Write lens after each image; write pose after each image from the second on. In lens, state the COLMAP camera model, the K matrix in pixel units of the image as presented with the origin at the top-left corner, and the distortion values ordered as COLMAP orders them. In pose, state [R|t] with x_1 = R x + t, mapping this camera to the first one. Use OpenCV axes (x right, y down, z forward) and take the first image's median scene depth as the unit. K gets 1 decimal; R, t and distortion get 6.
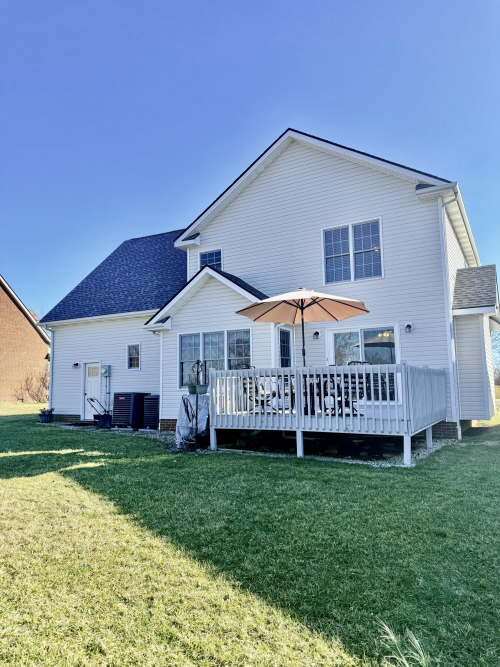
lens RADIAL K [[465.9, 0, 250.0], [0, 465.9, 333.5], [0, 0, 1]] dist [0.044540, -0.001404]
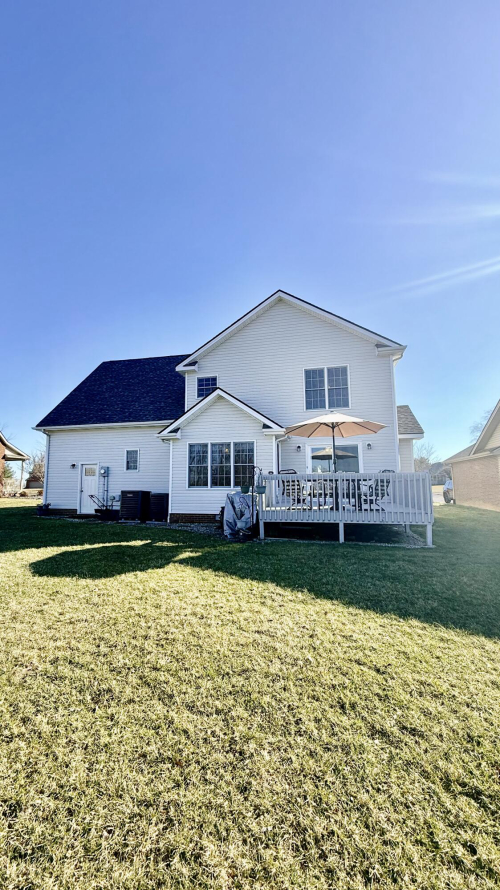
lens RADIAL K [[350.8, 0, 250.0], [0, 350.8, 445.0], [0, 0, 1]] dist [-0.014321, 0.000024]
pose [[0.963011, 0.044662, 0.265737, -0.247876], [-0.043345, 0.999002, -0.010823, 0.010068], [-0.265955, -0.001096, 0.963985, 0.086144]]
